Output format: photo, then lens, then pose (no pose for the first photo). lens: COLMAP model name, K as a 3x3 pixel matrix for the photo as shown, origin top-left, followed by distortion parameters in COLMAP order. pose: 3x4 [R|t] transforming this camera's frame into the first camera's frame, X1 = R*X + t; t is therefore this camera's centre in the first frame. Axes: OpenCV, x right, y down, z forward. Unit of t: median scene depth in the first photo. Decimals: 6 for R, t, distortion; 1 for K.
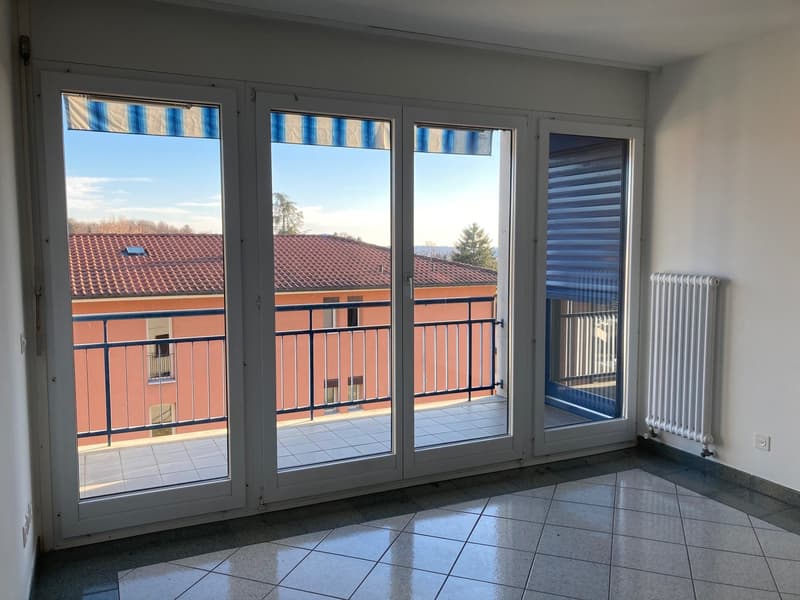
lens RADIAL K [[656.5, 0, 398.7], [0, 656.5, 301.9], [0, 0, 1]] dist [0.054935, -0.036348]
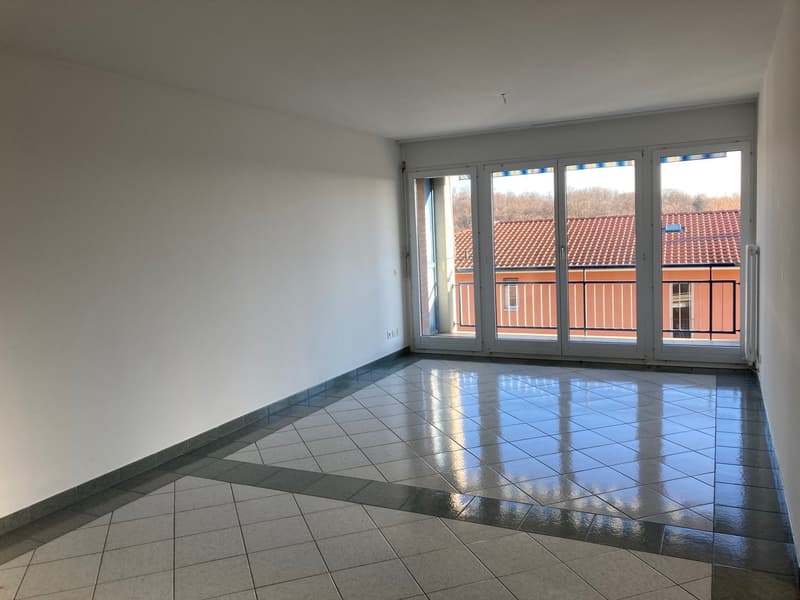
lens RADIAL K [[656.5, 0, 397.6], [0, 656.5, 299.4], [0, 0, 1]] dist [0.054935, -0.036348]
pose [[0.627160, 0.055598, -0.776904, 0.880322], [-0.031426, 0.998443, 0.046083, 0.028009], [0.778256, -0.004487, 0.627931, -0.413142]]
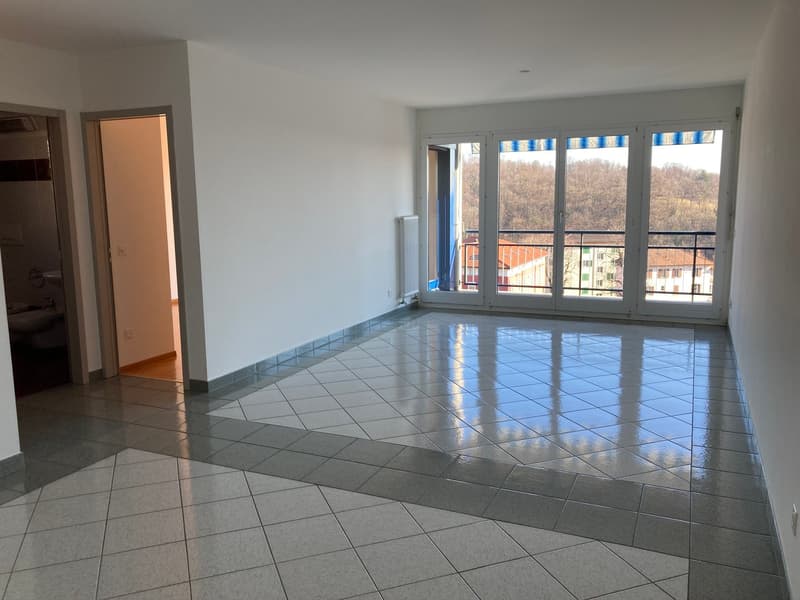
lens RADIAL K [[656.5, 0, 396.4], [0, 656.5, 294.0], [0, 0, 1]] dist [0.054935, -0.036348]
pose [[0.638836, 0.111694, -0.761192, 0.960256], [-0.063200, 0.993680, 0.092767, 0.041641], [0.766743, -0.011156, 0.641857, -0.556870]]
